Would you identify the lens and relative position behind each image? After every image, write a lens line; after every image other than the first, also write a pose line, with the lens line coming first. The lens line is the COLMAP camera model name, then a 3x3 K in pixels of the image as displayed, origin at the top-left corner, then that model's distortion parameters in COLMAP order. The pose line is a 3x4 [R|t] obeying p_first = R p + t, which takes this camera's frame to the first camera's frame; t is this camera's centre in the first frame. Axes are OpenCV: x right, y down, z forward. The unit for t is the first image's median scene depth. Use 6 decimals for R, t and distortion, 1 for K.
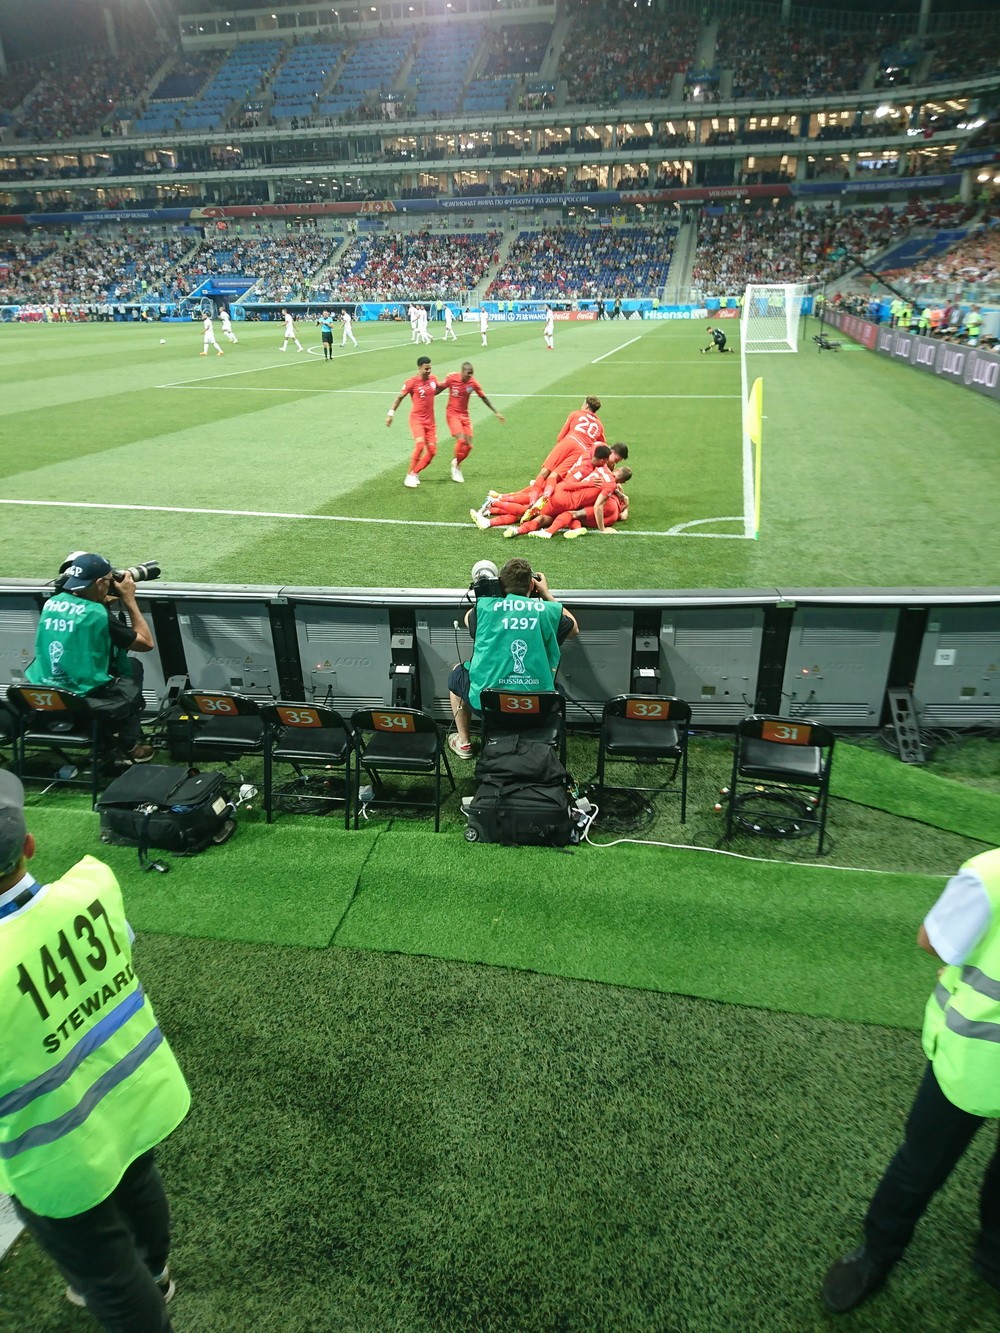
lens RADIAL K [[878.9, 0, 457.6], [0, 878.9, 612.5], [0, 0, 1]] dist [0.135833, -0.164312]
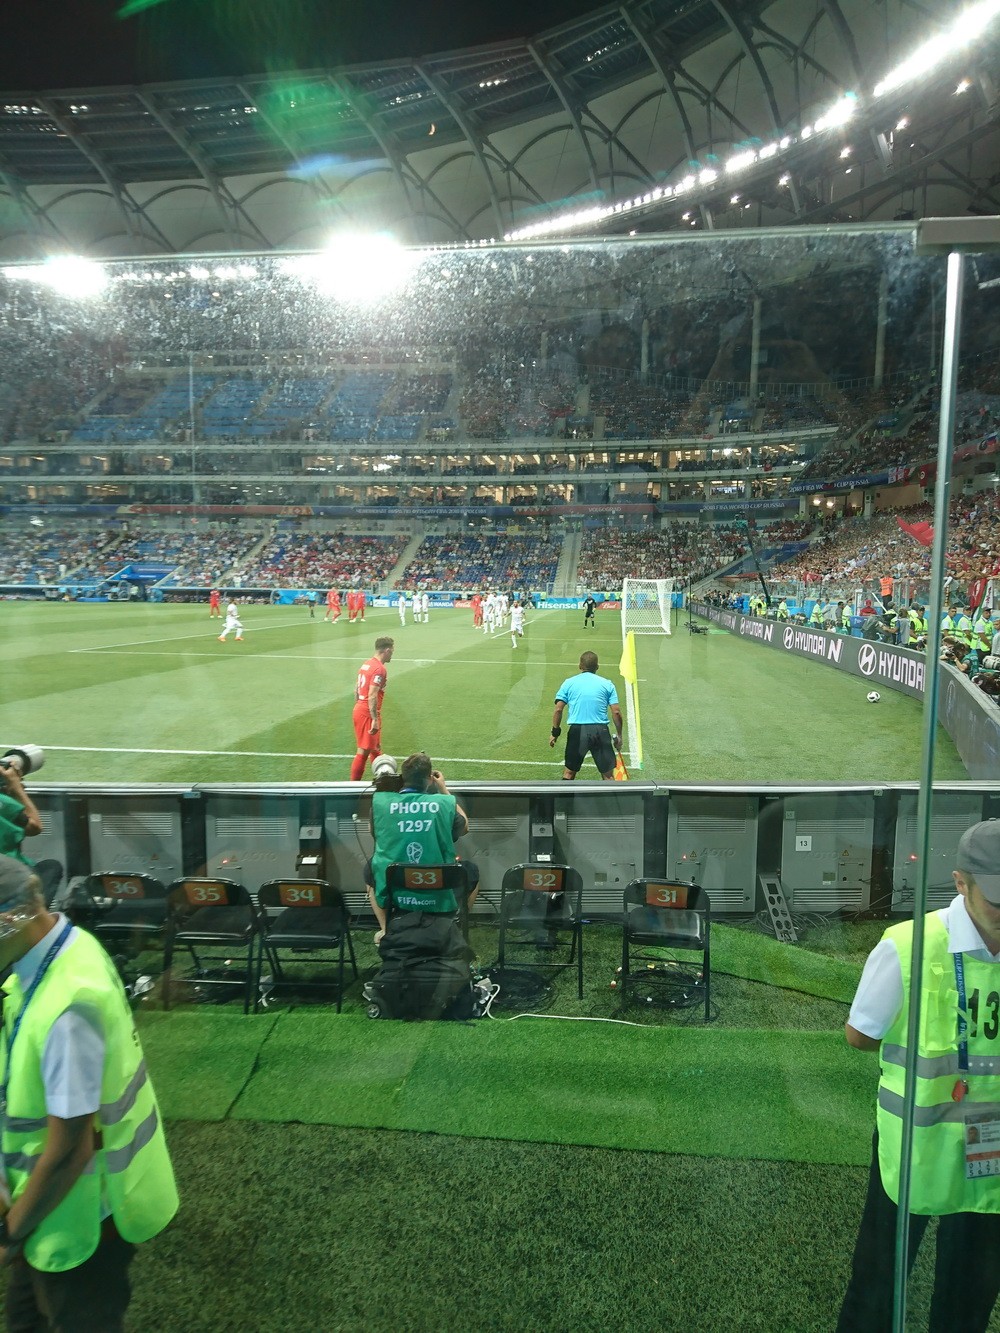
lens RADIAL K [[878.9, 0, 457.6], [0, 878.9, 612.5], [0, 0, 1]] dist [0.135833, -0.164312]
pose [[0.994533, 0.023328, 0.101787, -0.003900], [0.009656, 0.950009, -0.312075, 0.119572], [-0.103979, 0.311351, 0.944589, -0.091750]]
